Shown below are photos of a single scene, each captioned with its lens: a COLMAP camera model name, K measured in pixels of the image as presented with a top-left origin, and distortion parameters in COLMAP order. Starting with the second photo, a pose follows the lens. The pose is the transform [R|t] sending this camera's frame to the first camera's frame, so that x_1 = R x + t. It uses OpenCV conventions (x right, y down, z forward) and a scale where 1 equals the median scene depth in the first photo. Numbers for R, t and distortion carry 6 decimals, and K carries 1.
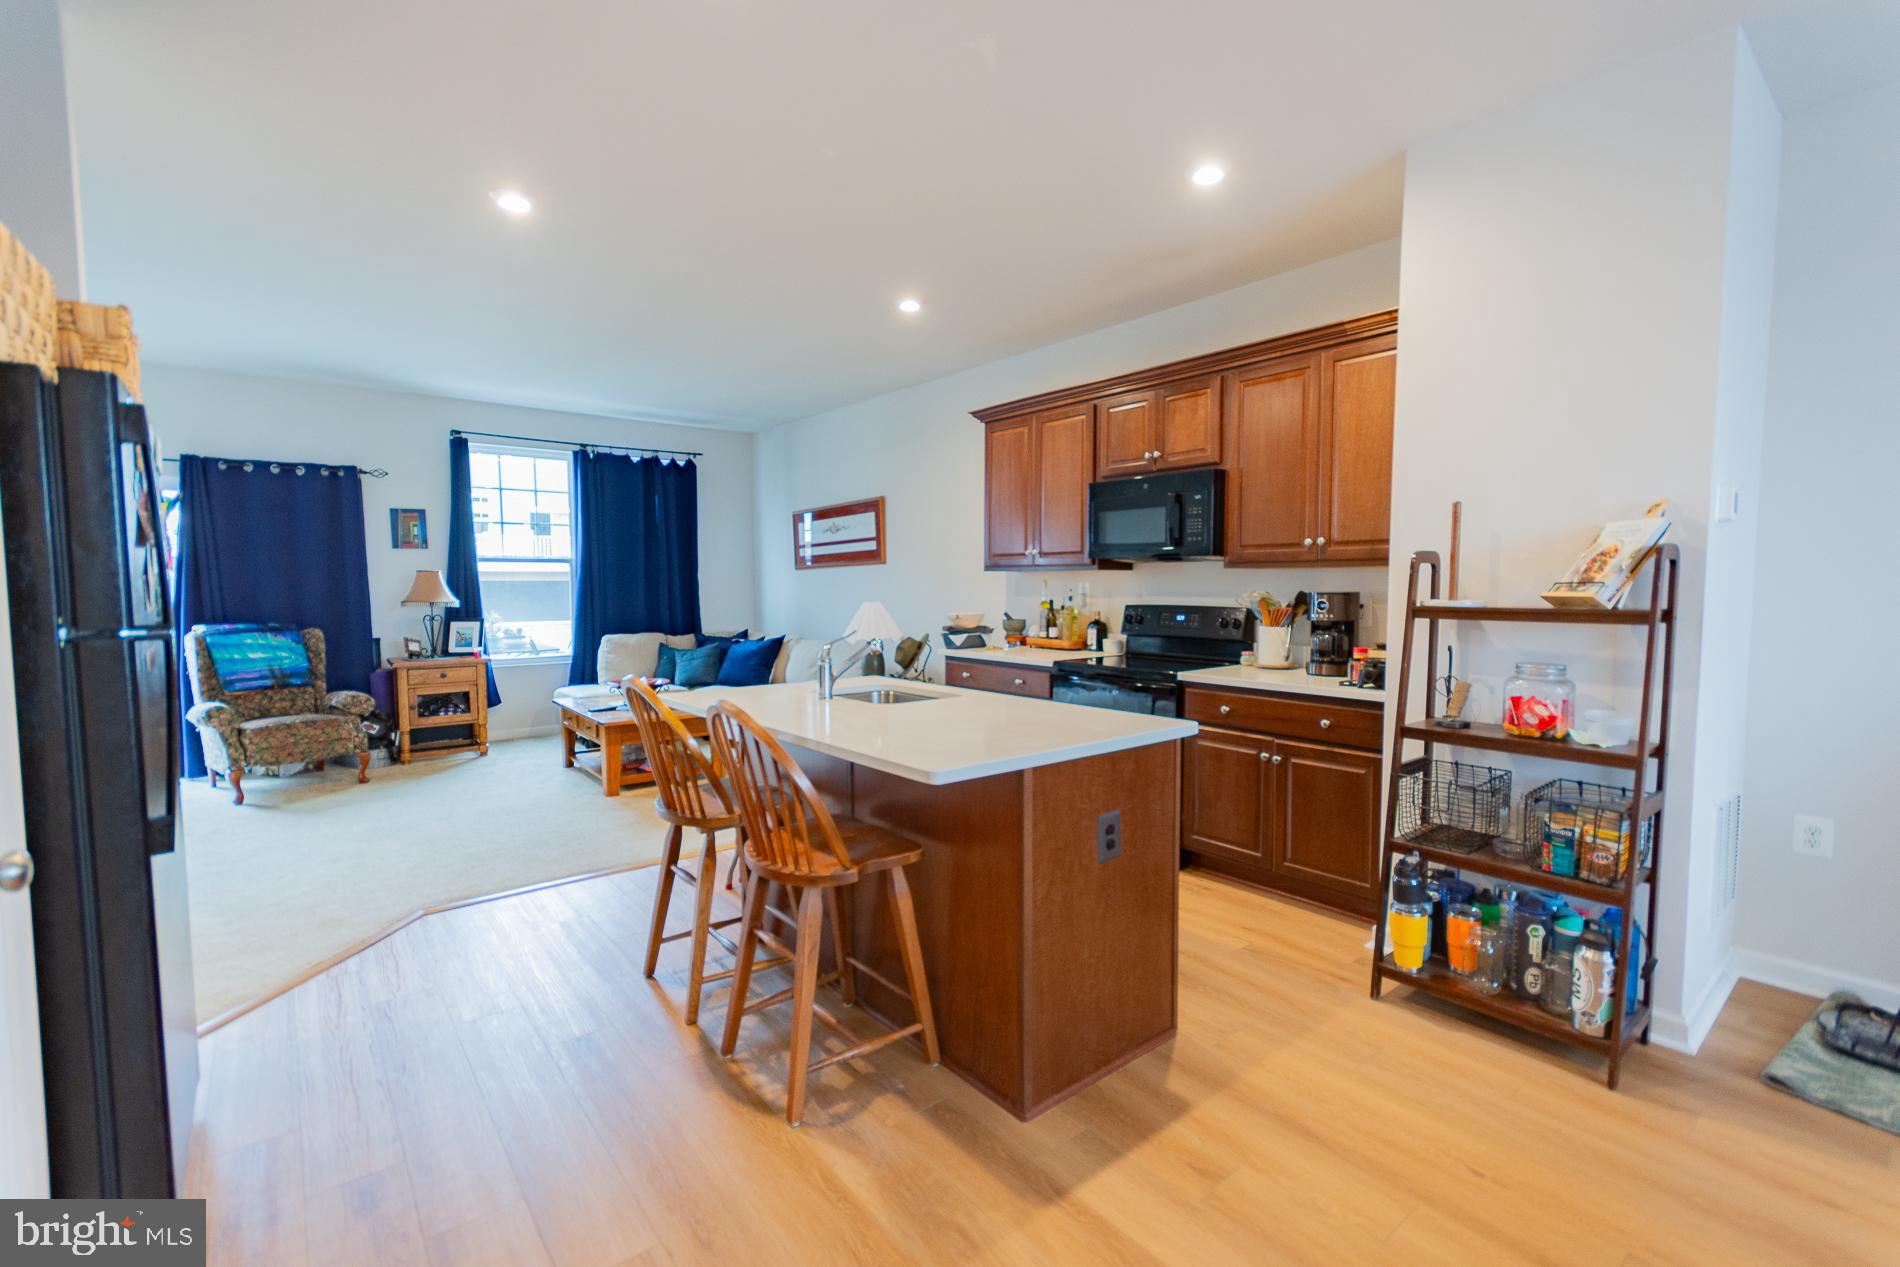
lens RADIAL K [[826.0, 0, 951.5], [0, 826.0, 636.3], [0, 0, 1]] dist [0.010954, -0.000516]
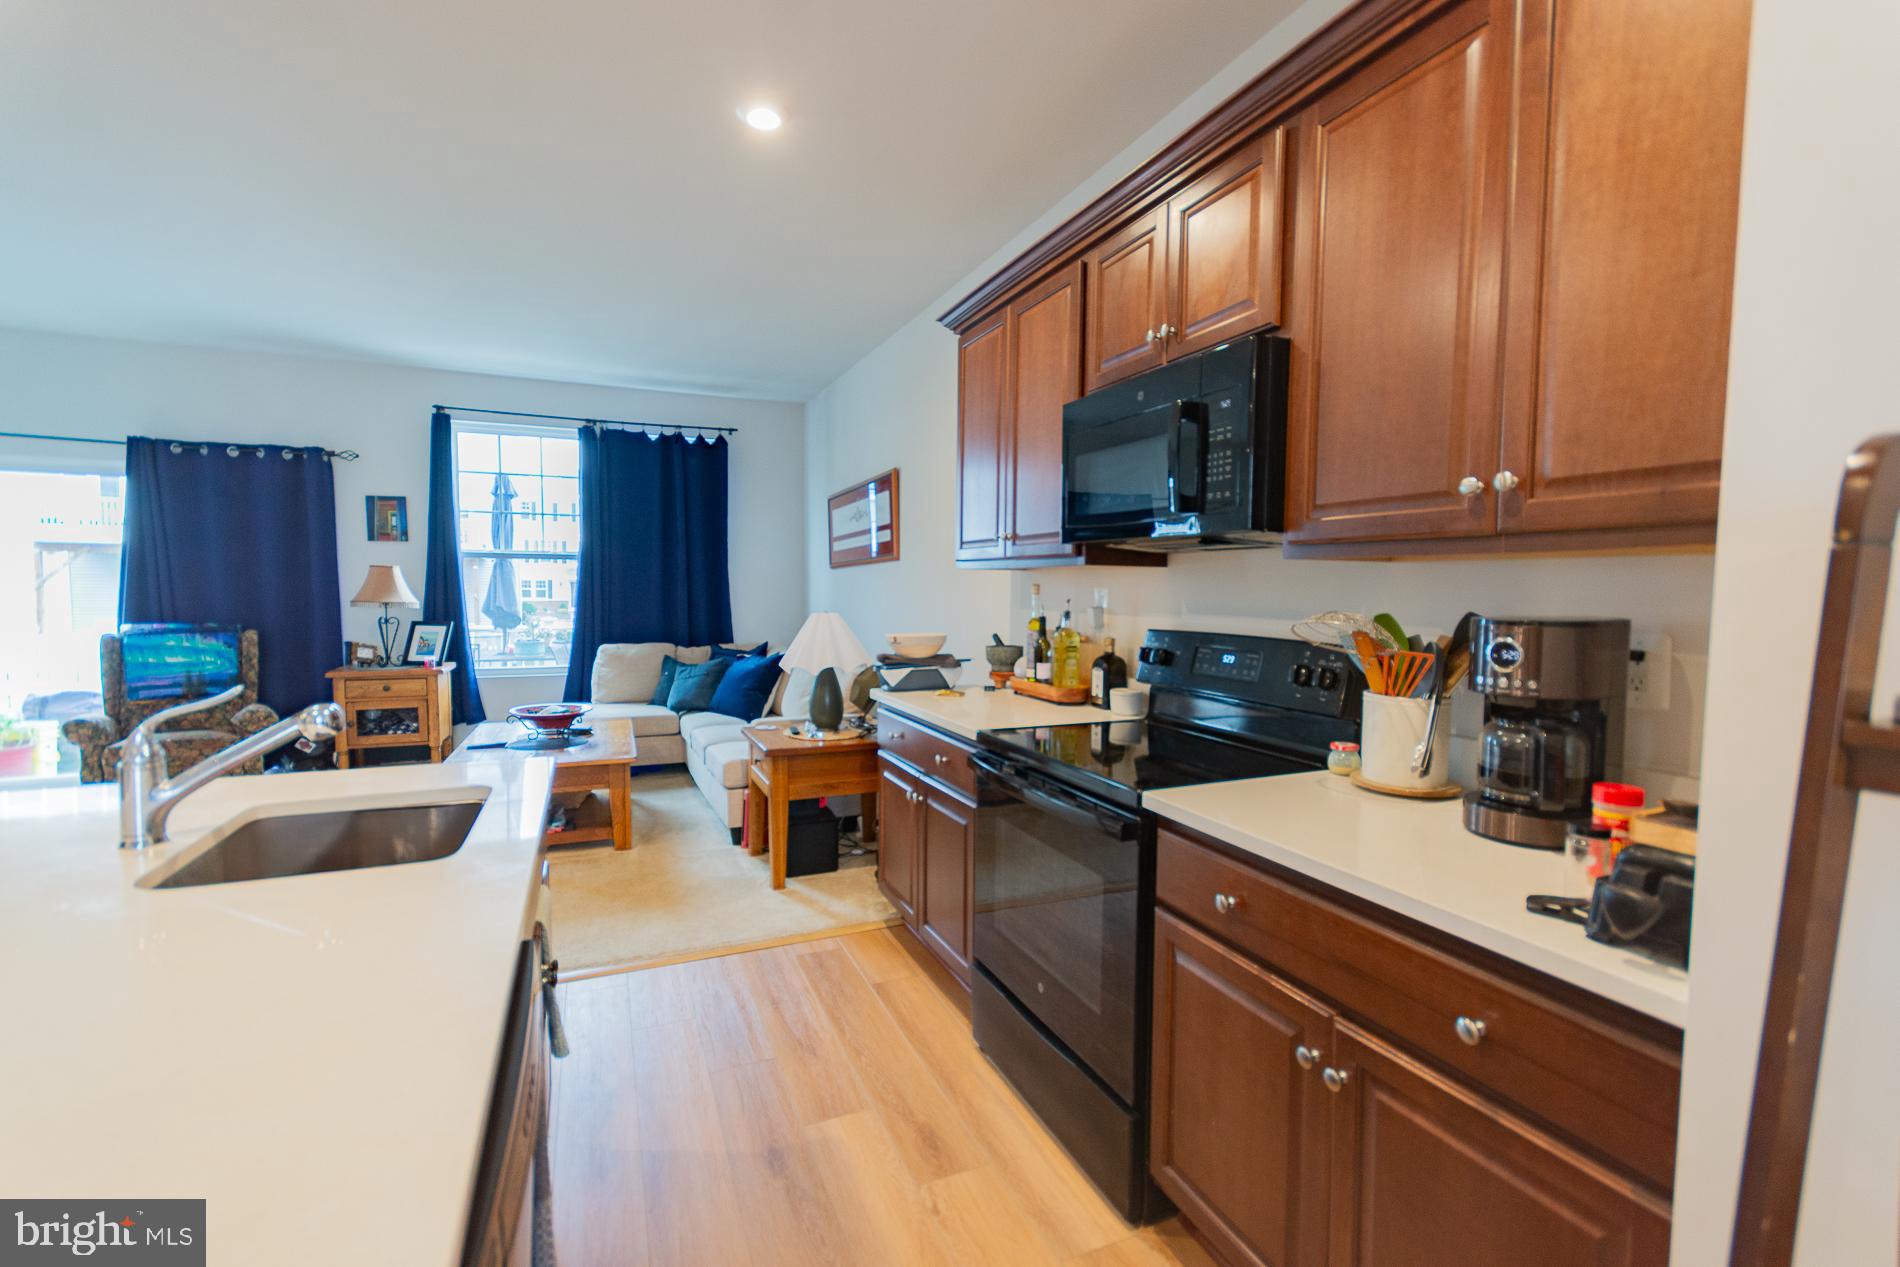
lens RADIAL K [[828.7, 0, 952.8], [0, 828.7, 636.4], [0, 0, 1]] dist [0.012191, -0.004296]
pose [[0.962916, 0.027749, -0.268370, 0.187108], [-0.029456, 0.999563, -0.002336, -0.022616], [0.268188, 0.010154, 0.963313, 0.347218]]
